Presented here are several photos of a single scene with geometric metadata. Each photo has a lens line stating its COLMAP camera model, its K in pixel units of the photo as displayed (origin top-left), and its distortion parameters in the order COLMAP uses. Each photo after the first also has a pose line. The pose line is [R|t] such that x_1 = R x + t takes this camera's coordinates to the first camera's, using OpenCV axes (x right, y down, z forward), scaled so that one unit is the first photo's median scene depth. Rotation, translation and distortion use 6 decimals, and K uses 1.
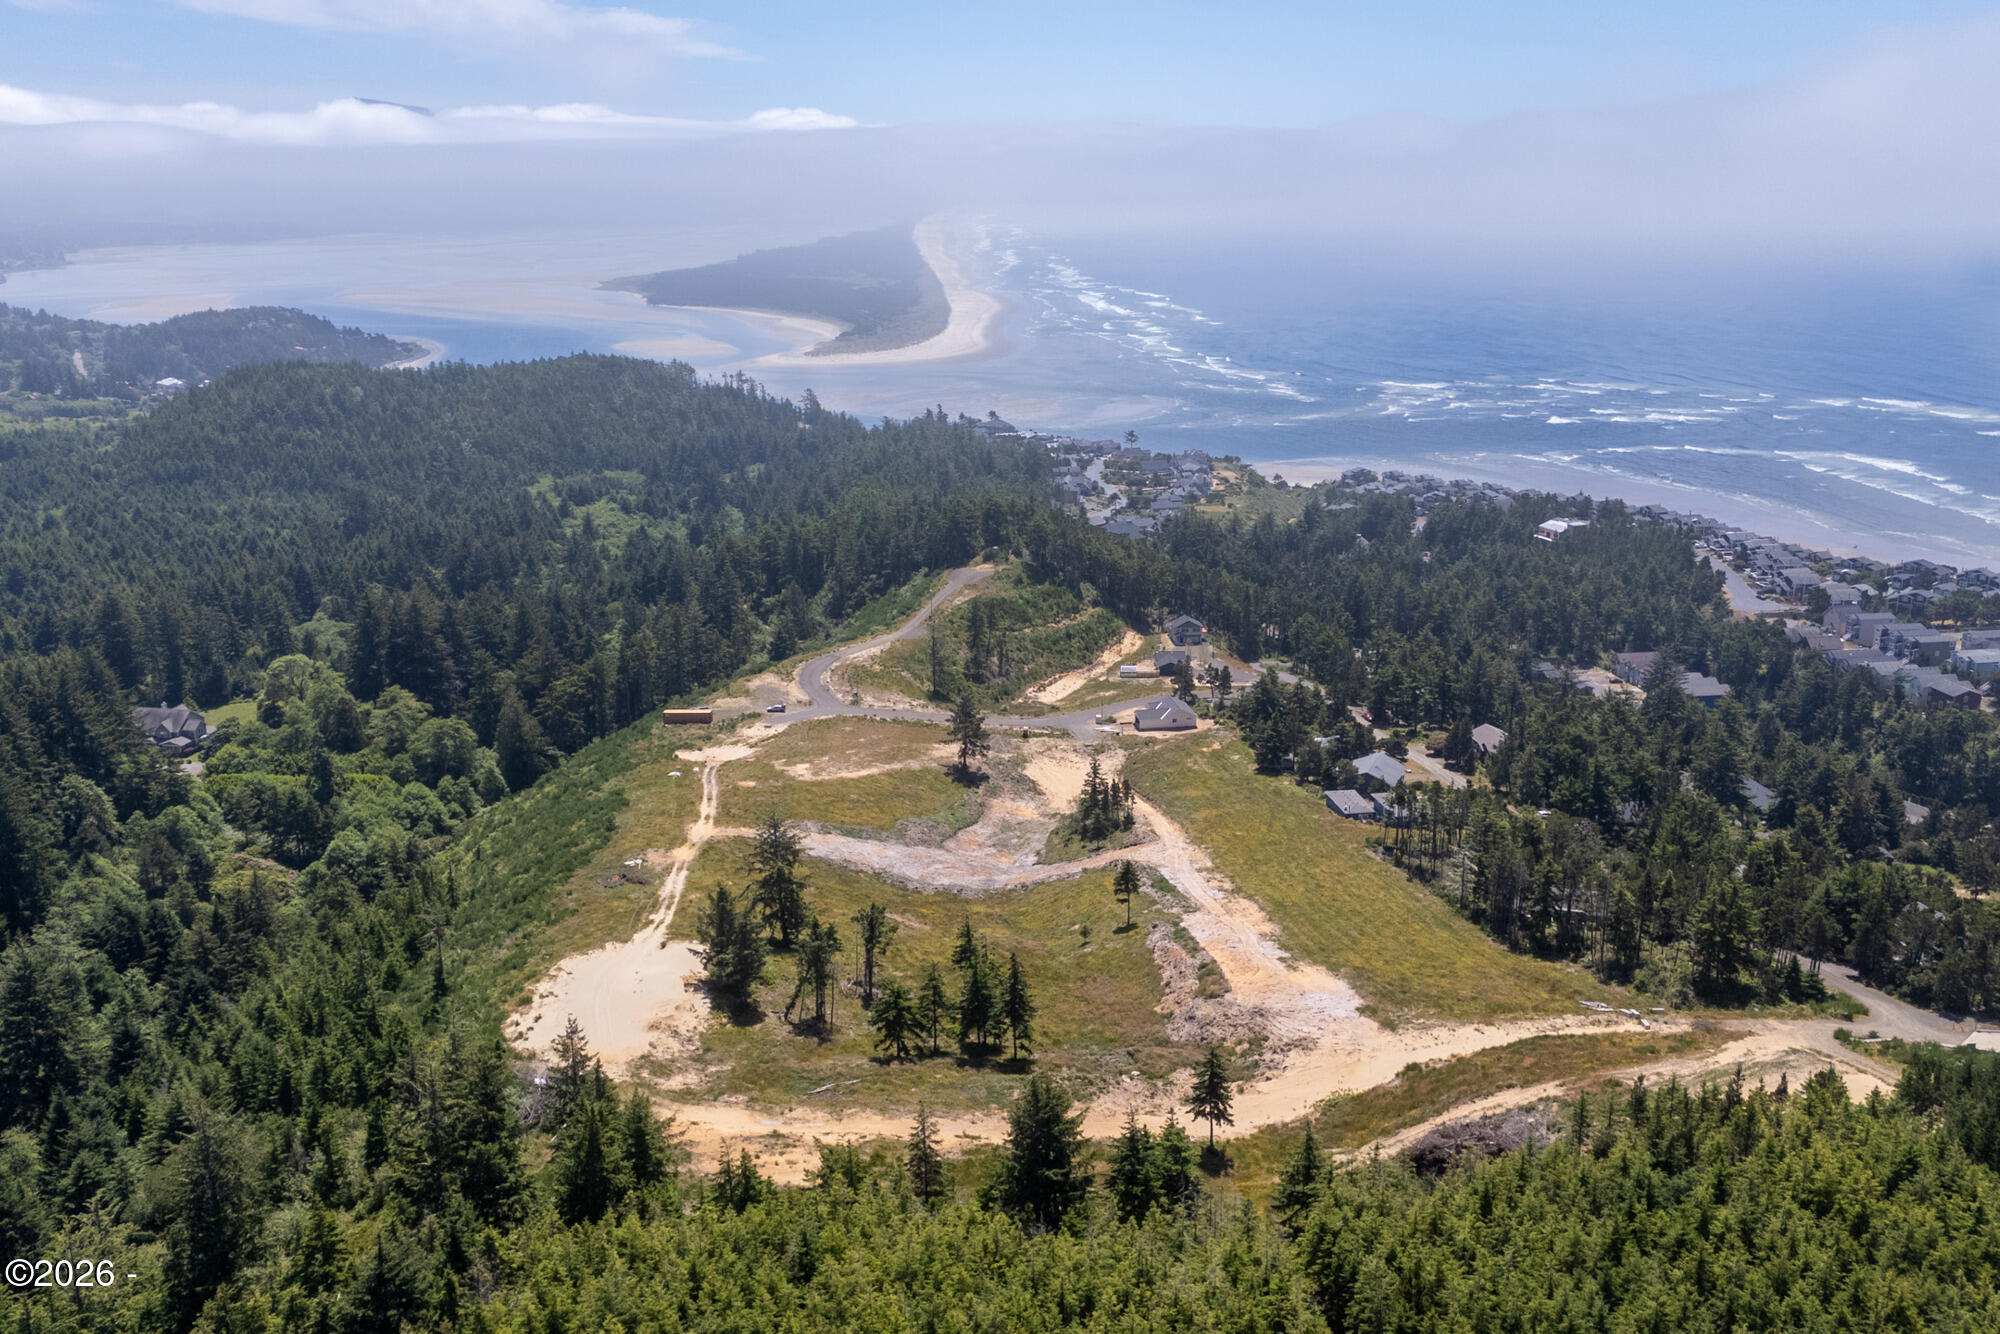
lens RADIAL K [[1608.0, 0, 994.5], [0, 1608.0, 661.0], [0, 0, 1]] dist [0.037699, -0.004593]
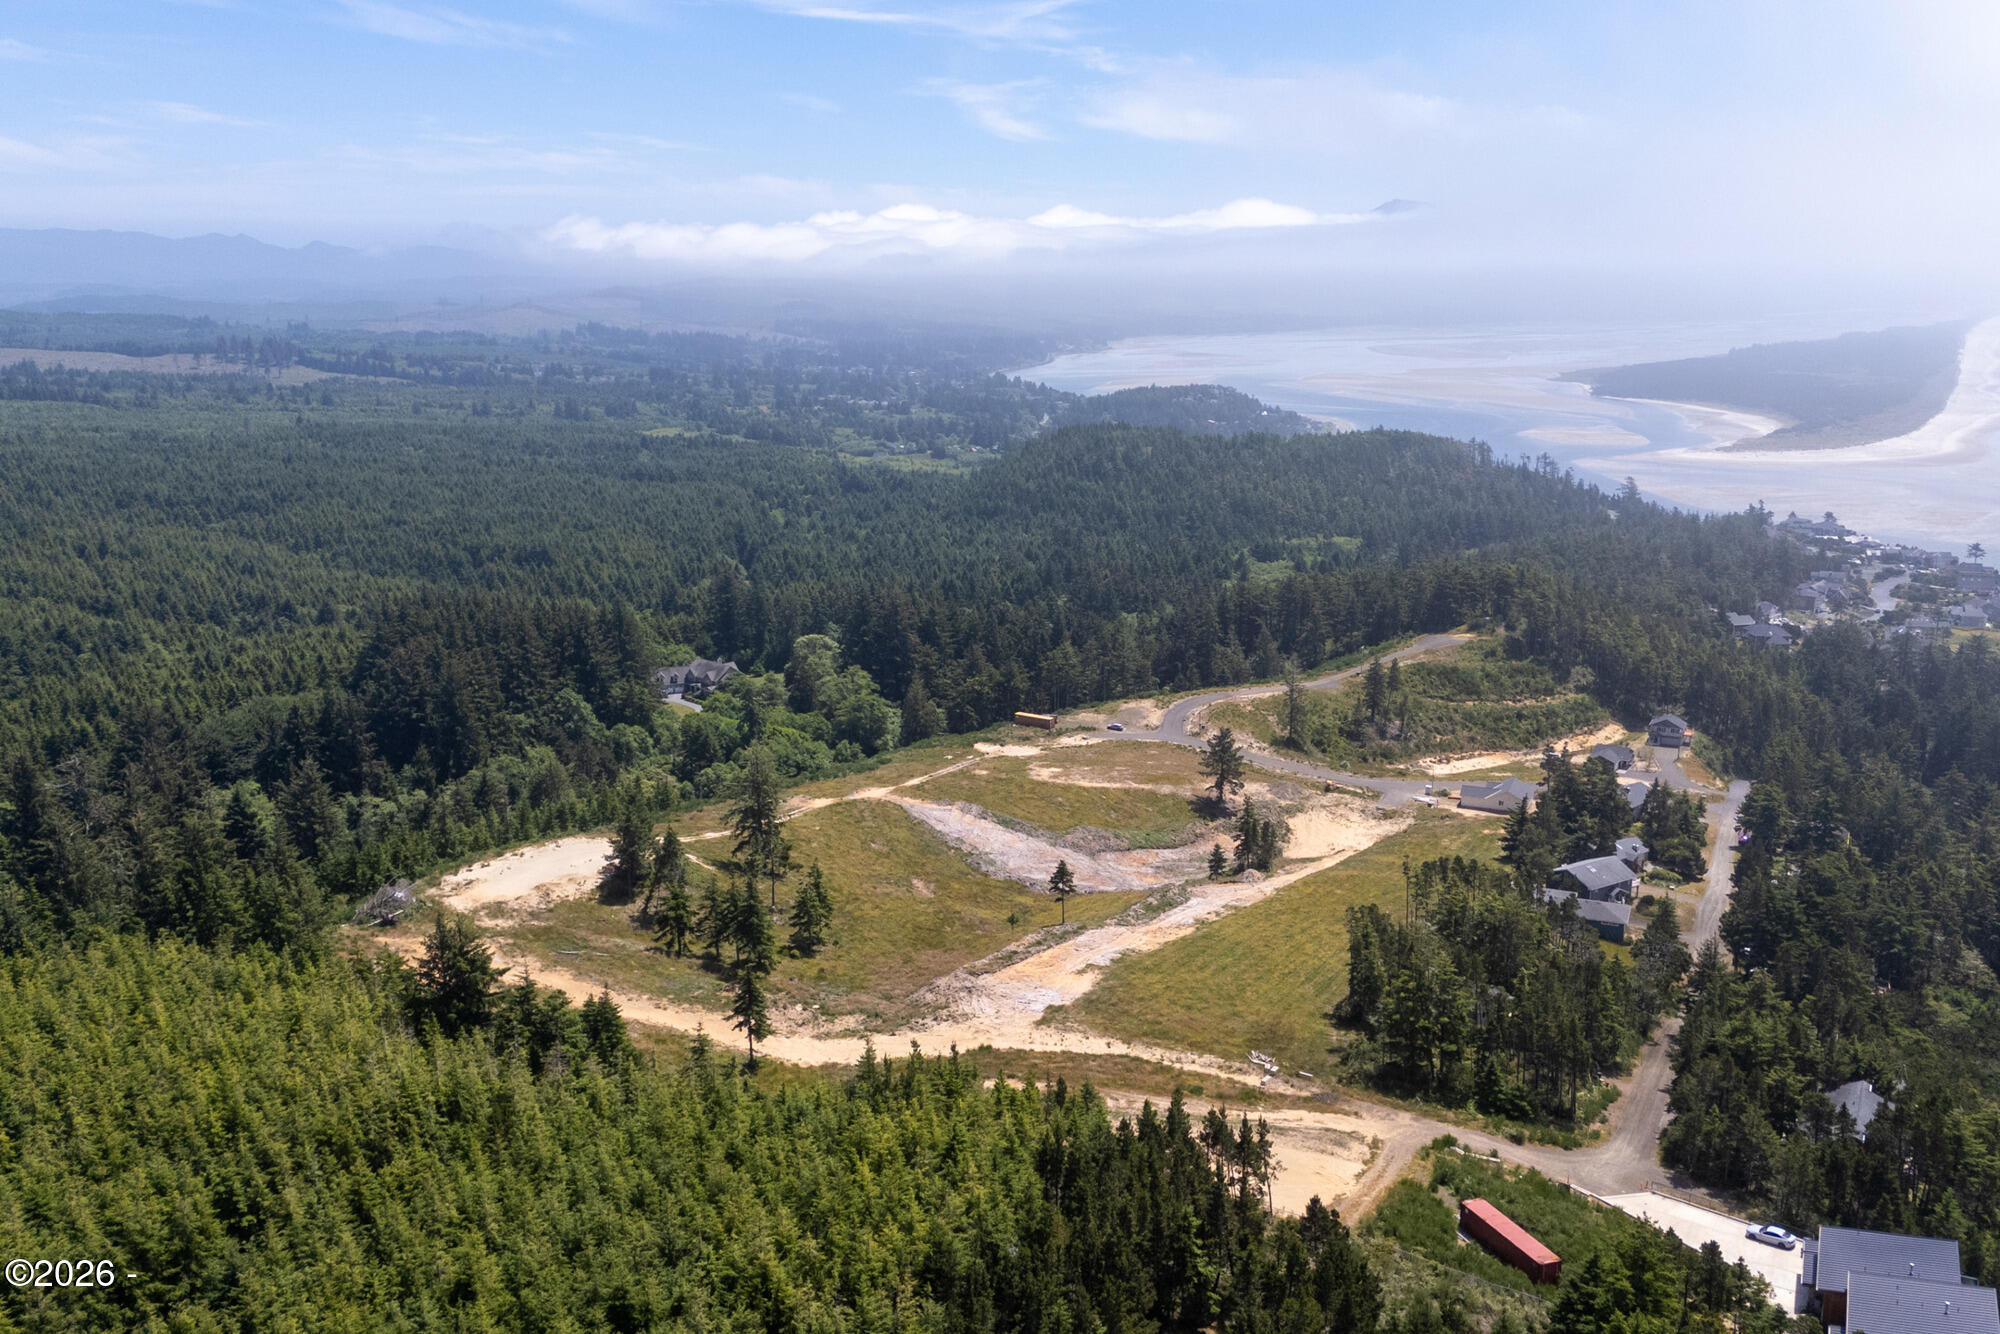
lens RADIAL K [[1608.0, 0, 994.3], [0, 1608.0, 672.1], [0, 0, 1]] dist [0.037699, -0.004593]
pose [[0.851949, 0.125005, -0.508484, 0.249521], [-0.147542, 0.989047, -0.004056, 0.007508], [0.502408, 0.078478, 0.861062, 0.040519]]
